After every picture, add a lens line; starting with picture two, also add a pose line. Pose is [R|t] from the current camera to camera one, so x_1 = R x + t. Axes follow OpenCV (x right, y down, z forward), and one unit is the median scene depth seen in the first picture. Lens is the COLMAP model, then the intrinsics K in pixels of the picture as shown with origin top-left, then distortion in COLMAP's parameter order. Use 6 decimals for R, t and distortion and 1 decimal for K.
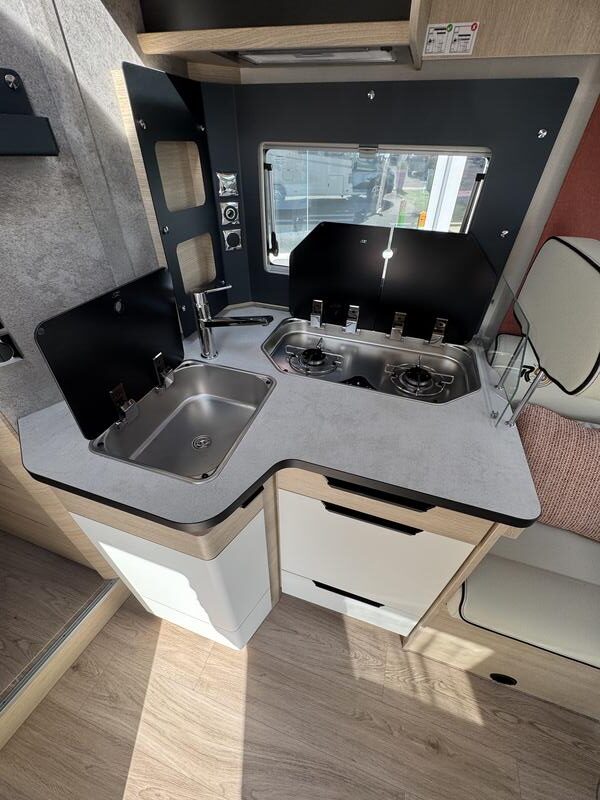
lens RADIAL K [[320.6, 0, 300.0], [0, 320.6, 400.0], [0, 0, 1]] dist [-0.003624, -0.000170]
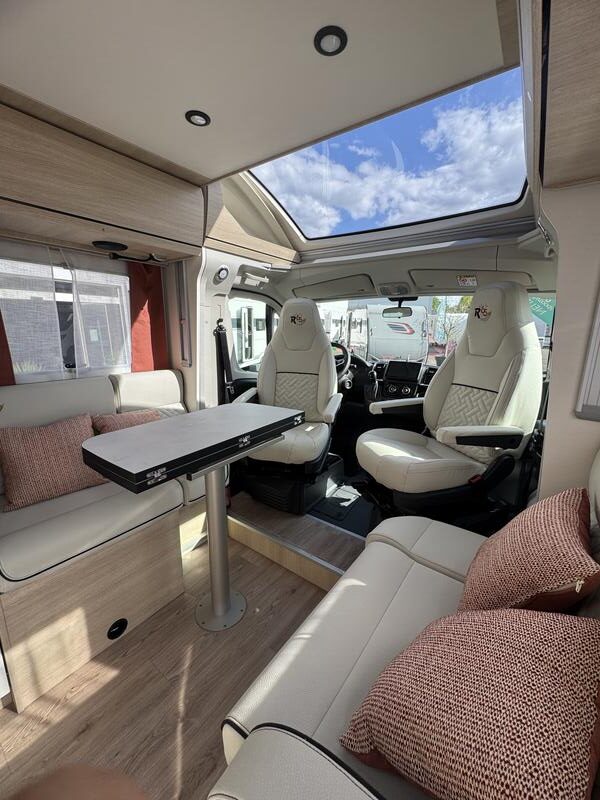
lens RADIAL K [[320.6, 0, 300.0], [0, 320.6, 400.0], [0, 0, 1]] dist [-0.003624, -0.000170]
pose [[0.310011, -0.226217, 0.923428, -0.067875], [0.598392, 0.801190, -0.004619, 0.663565], [-0.738796, 0.554004, 0.383744, -0.486201]]
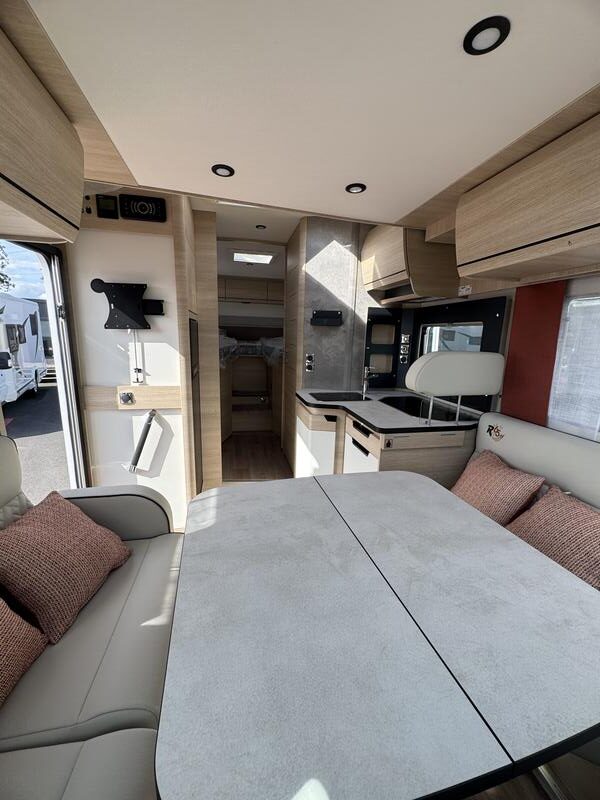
lens RADIAL K [[320.6, 0, 300.0], [0, 320.6, 400.0], [0, 0, 1]] dist [-0.003624, -0.000170]
pose [[0.499387, 0.163487, -0.850814, 1.500166], [-0.556972, 0.812792, -0.170735, 0.573238], [0.663622, 0.559142, 0.496956, -0.499357]]
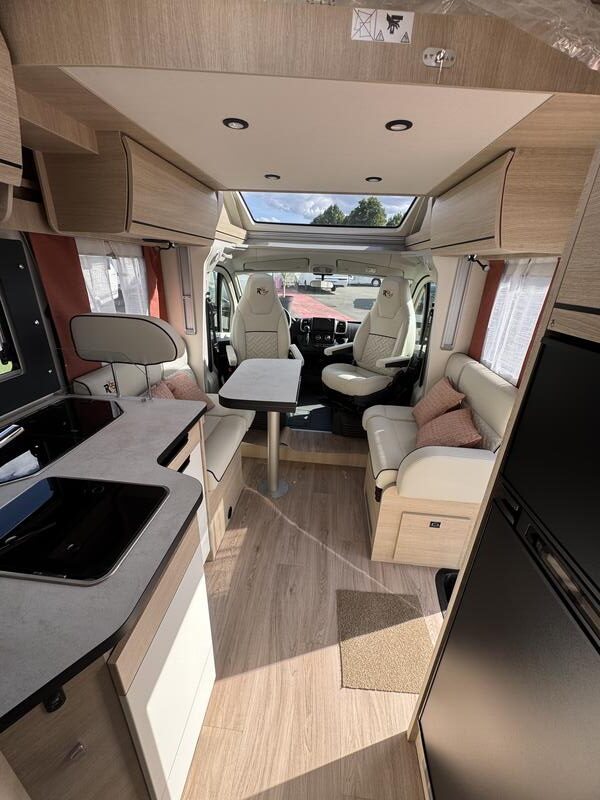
lens RADIAL K [[320.6, 0, 300.0], [0, 320.6, 400.0], [0, 0, 1]] dist [-0.003624, -0.000170]
pose [[-0.213980, -0.407118, 0.887957, -0.941130], [0.584227, 0.675178, 0.450348, -0.196609], [-0.782874, 0.615134, 0.093375, 0.102260]]
